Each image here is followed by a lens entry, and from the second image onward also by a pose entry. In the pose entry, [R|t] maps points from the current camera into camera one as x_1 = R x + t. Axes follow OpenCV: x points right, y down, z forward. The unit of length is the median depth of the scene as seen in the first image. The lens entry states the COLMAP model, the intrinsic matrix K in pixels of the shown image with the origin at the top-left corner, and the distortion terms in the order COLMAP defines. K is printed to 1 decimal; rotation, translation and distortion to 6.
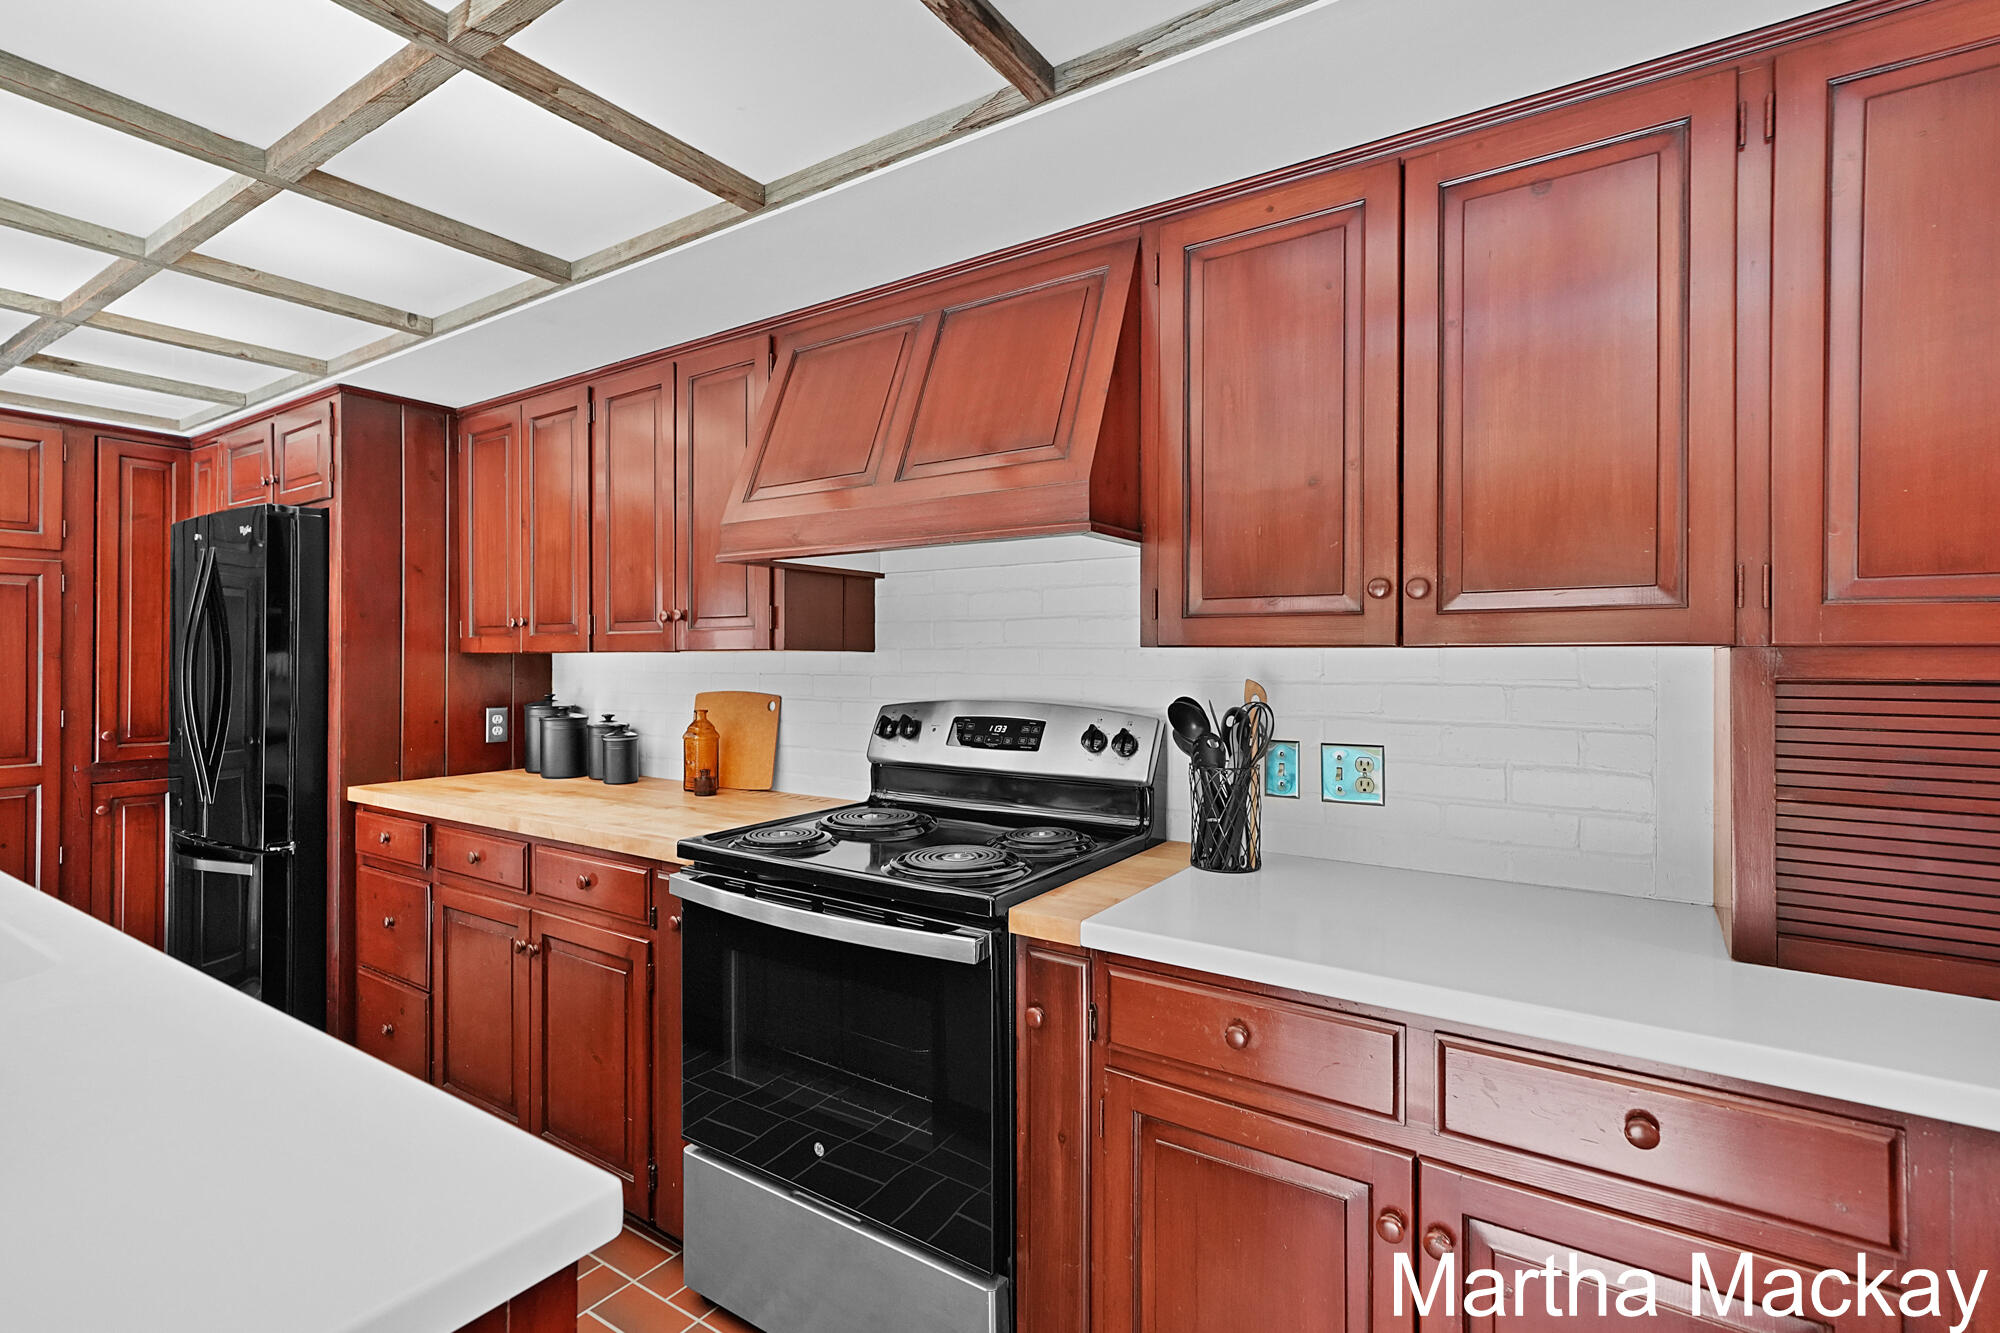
lens RADIAL K [[939.4, 0, 1000.0], [0, 939.4, 666.5], [0, 0, 1]] dist [0.002510, 0.000427]
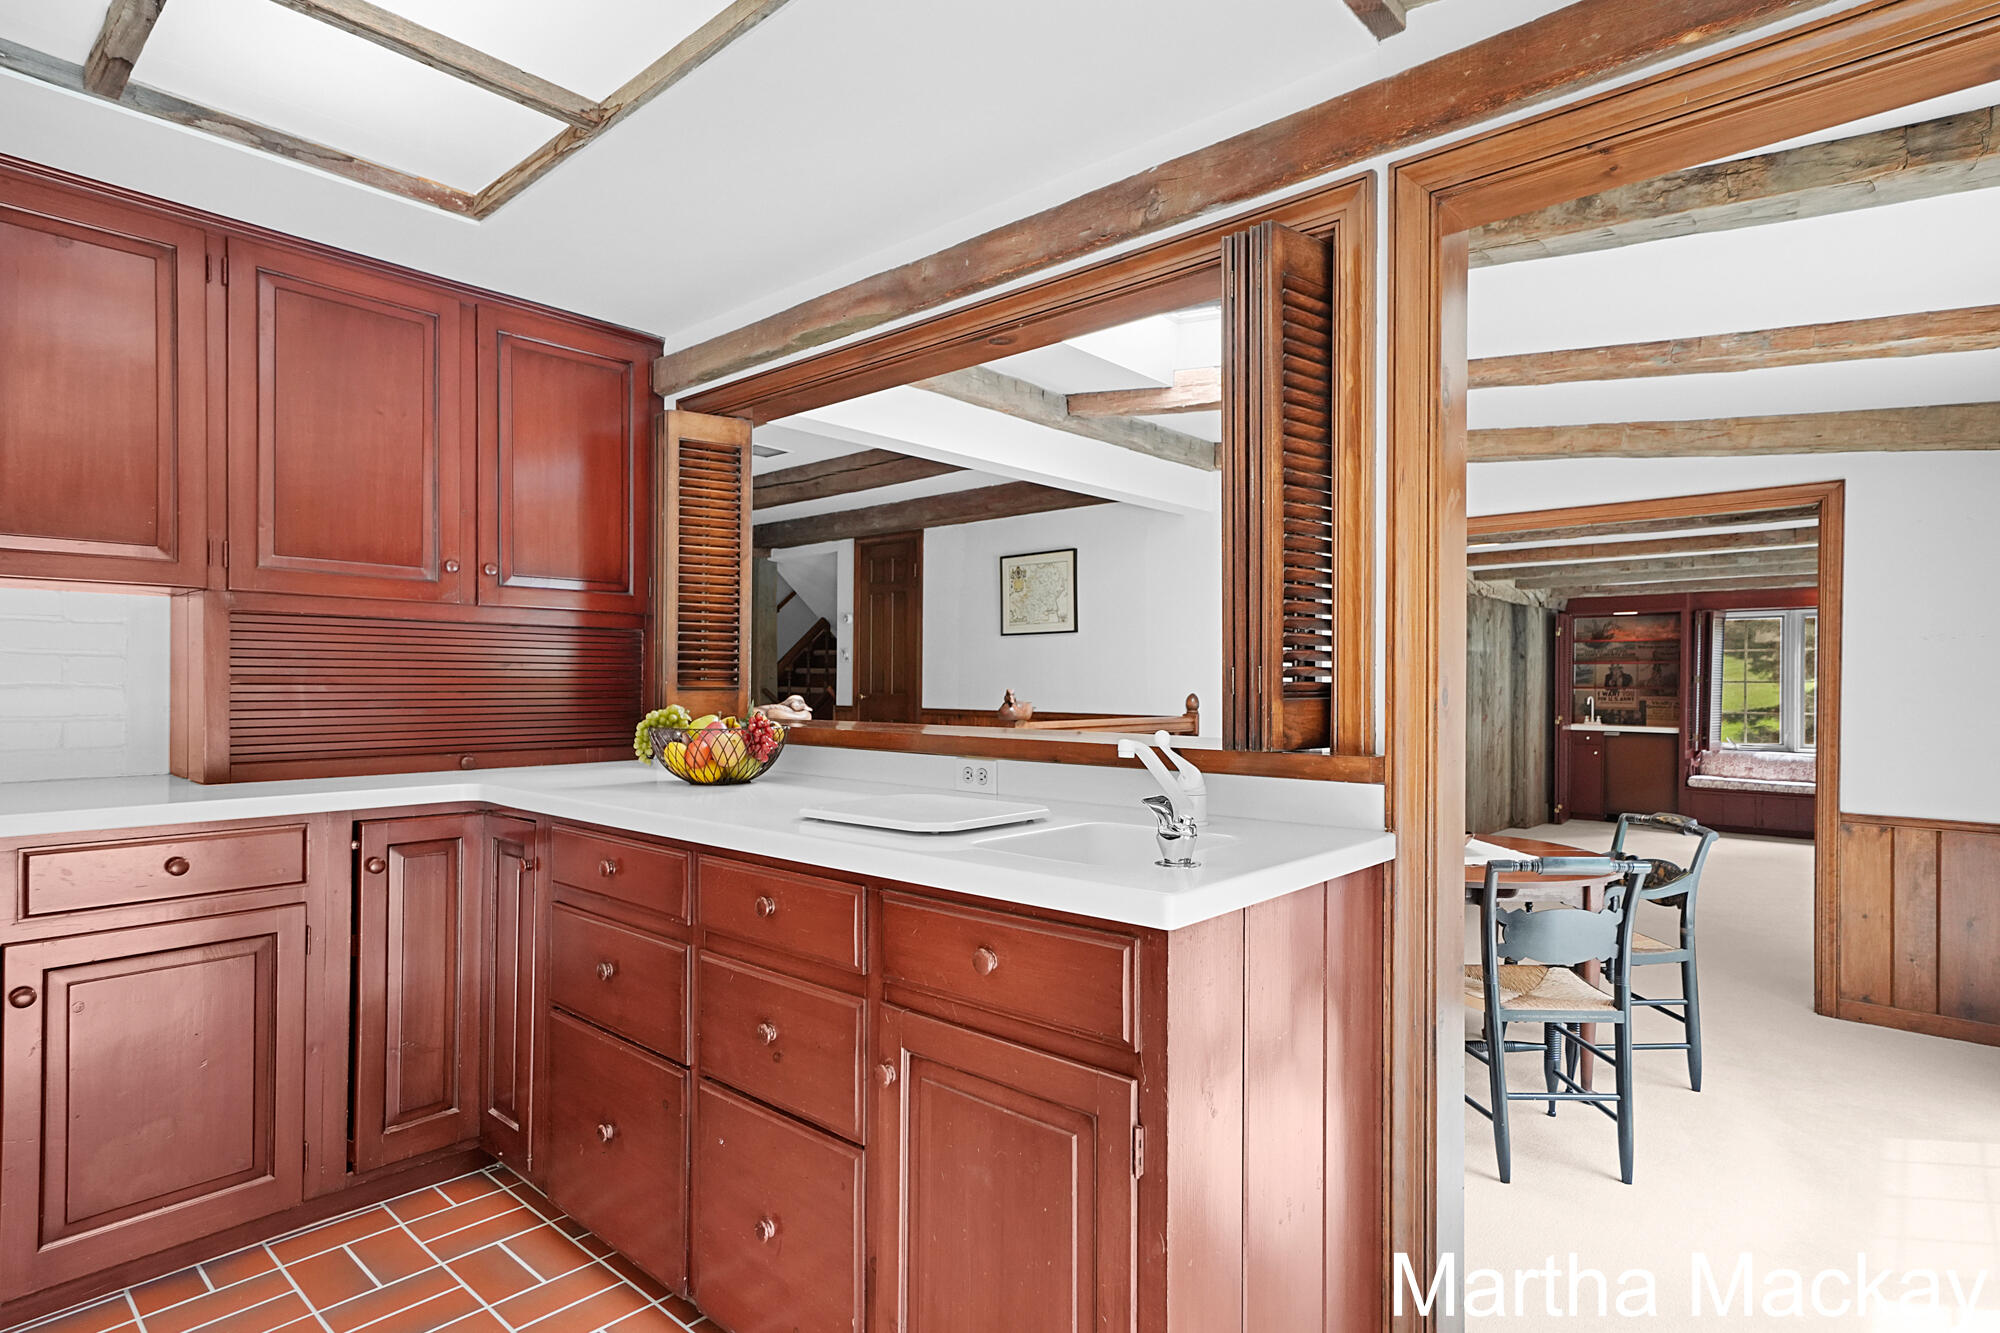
lens RADIAL K [[1034.6, 0, 1000.0], [0, 1034.6, 666.5], [0, 0, 1]] dist [0.025080, 0.000407]
pose [[0.151627, -0.000466, 0.988438, -0.782093], [-0.000916, 0.999999, 0.000612, 0.107353], [-0.988437, -0.000999, 0.151626, -0.606625]]
